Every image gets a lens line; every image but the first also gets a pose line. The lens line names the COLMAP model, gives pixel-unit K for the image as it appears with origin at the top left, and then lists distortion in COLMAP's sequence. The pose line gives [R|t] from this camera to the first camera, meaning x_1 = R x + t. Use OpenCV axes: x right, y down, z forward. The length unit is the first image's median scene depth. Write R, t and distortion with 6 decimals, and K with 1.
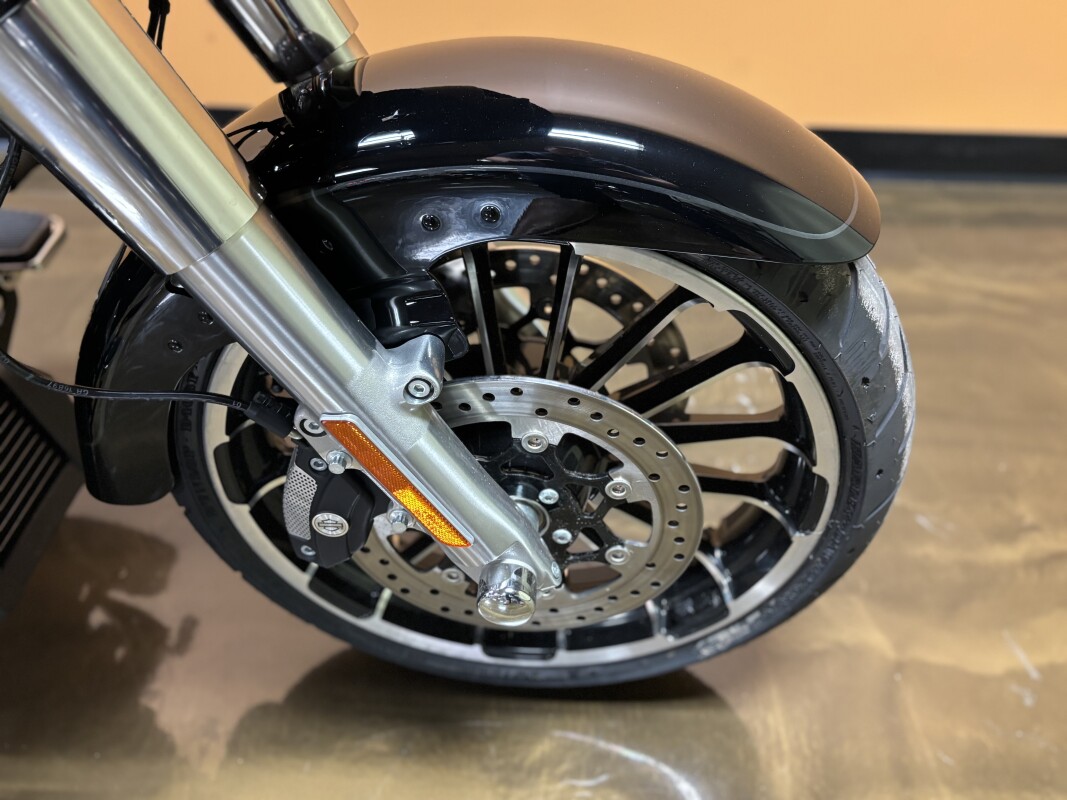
lens RADIAL K [[936.1, 0, 534.8], [0, 936.1, 380.1], [0, 0, 1]] dist [0.011917, -0.001813]
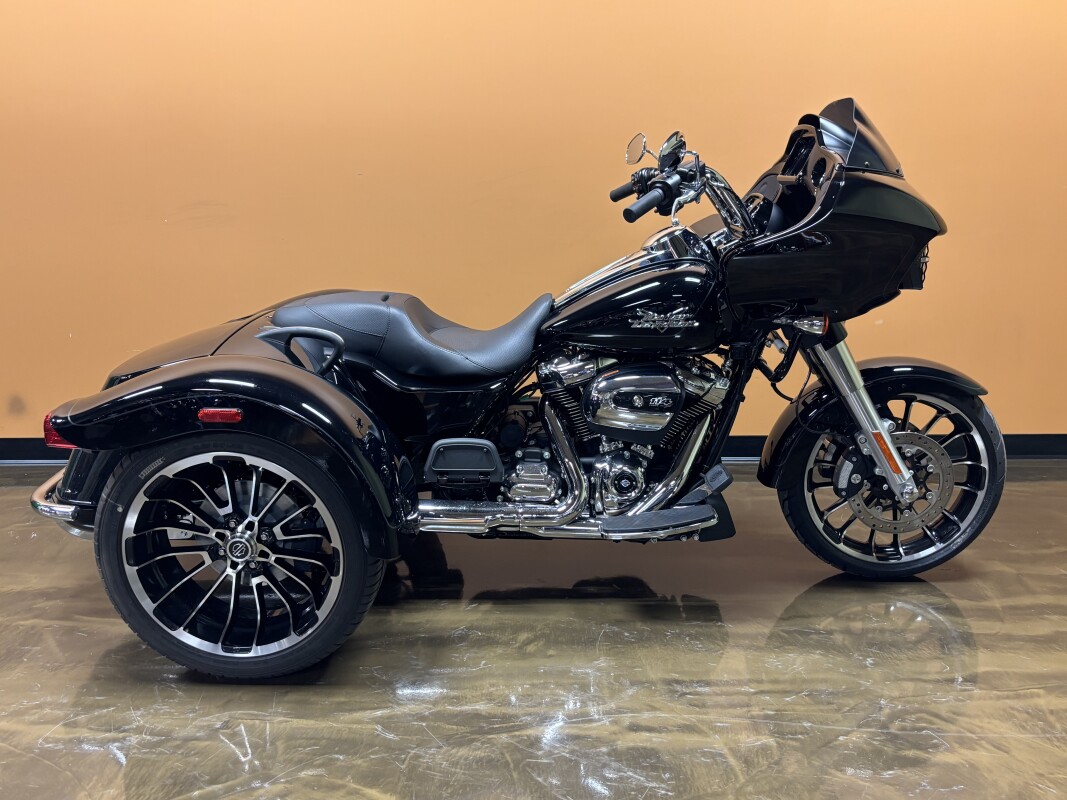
lens RADIAL K [[894.9, 0, 533.5], [0, 894.9, 400.0], [0, 0, 1]] dist [0.004220, 0.008224]
pose [[0.999416, -0.031035, 0.014310, -1.463477], [0.034148, 0.890227, -0.454235, 1.384895], [0.001358, 0.454458, 0.890767, -2.176543]]
